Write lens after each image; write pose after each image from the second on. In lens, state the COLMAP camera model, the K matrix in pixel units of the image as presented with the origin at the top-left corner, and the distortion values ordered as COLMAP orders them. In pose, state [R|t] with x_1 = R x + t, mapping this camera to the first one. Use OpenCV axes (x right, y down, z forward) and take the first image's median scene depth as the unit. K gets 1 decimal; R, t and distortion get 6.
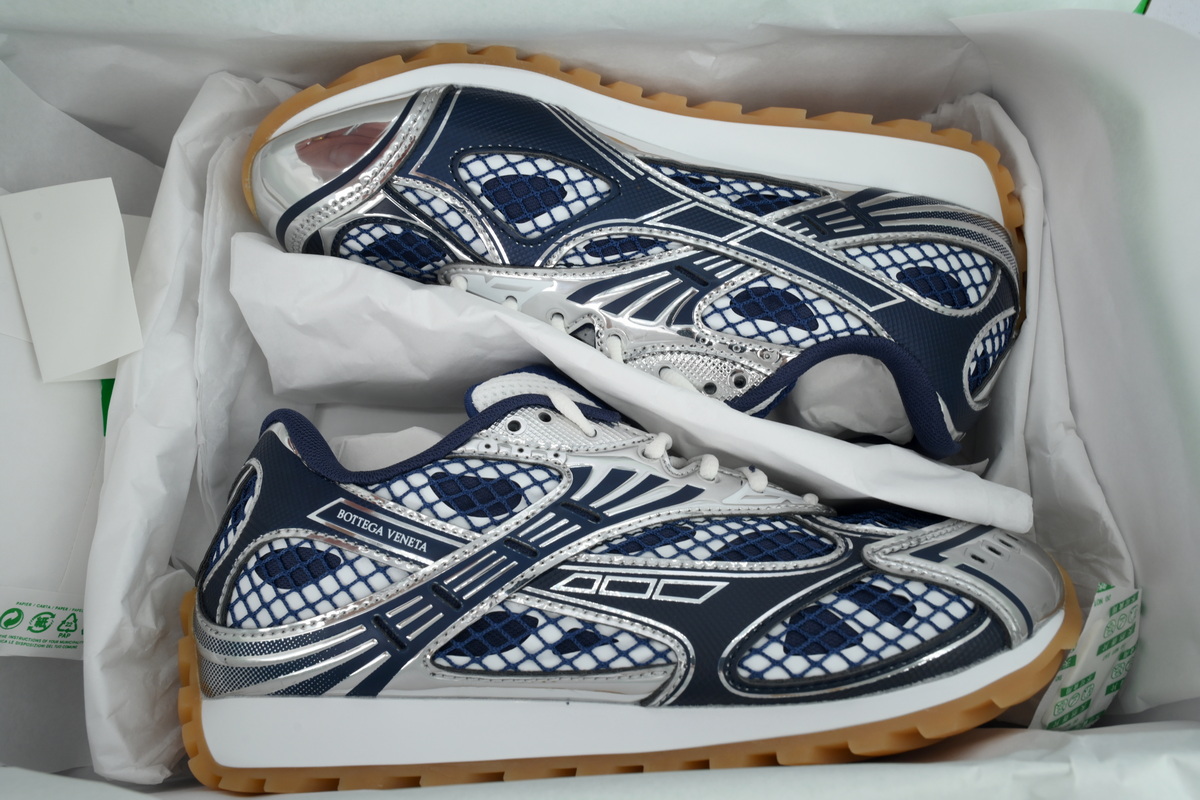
lens RADIAL K [[906.2, 0, 600.0], [0, 906.2, 400.0], [0, 0, 1]] dist [0.011651, 0.003172]
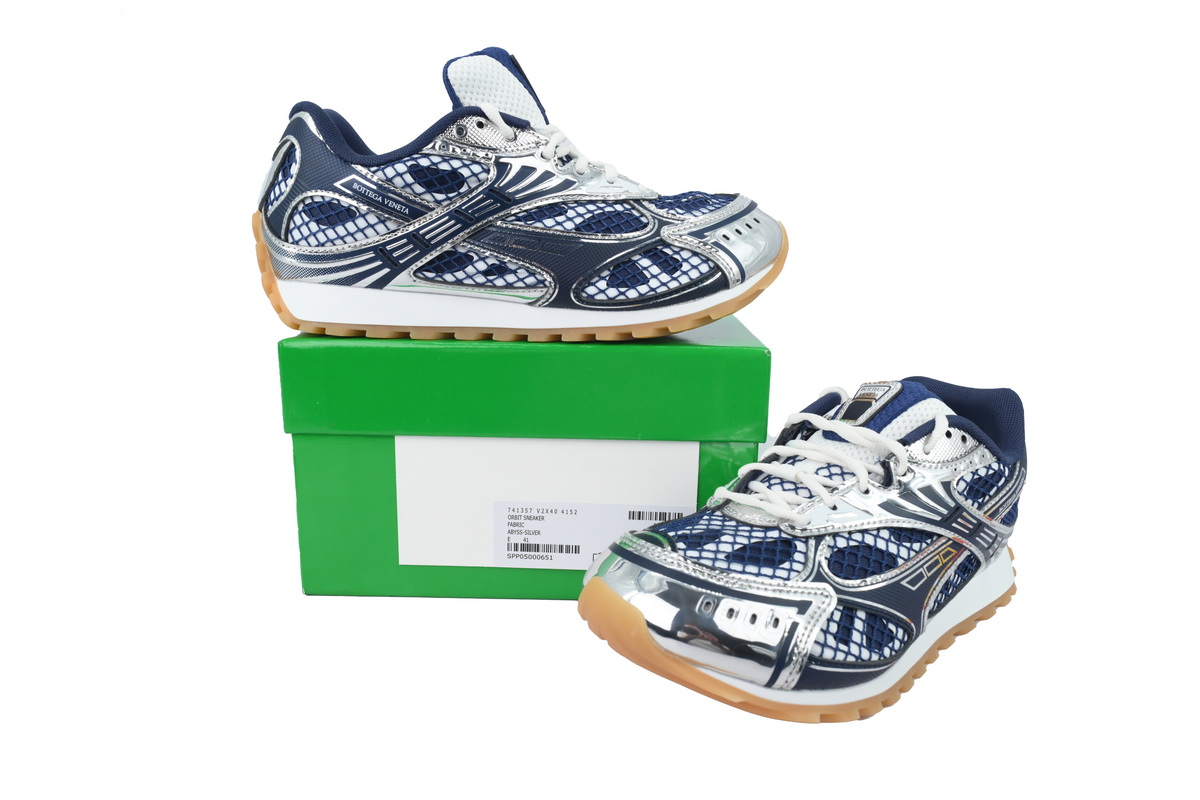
lens RADIAL K [[906.2, 0, 600.0], [0, 906.2, 400.0], [0, 0, 1]] dist [0.011651, 0.003172]
pose [[0.996676, 0.049382, 0.064796, 0.073978], [-0.075385, 0.860595, 0.503680, -0.415510], [-0.030890, -0.506890, 0.861457, -0.655406]]
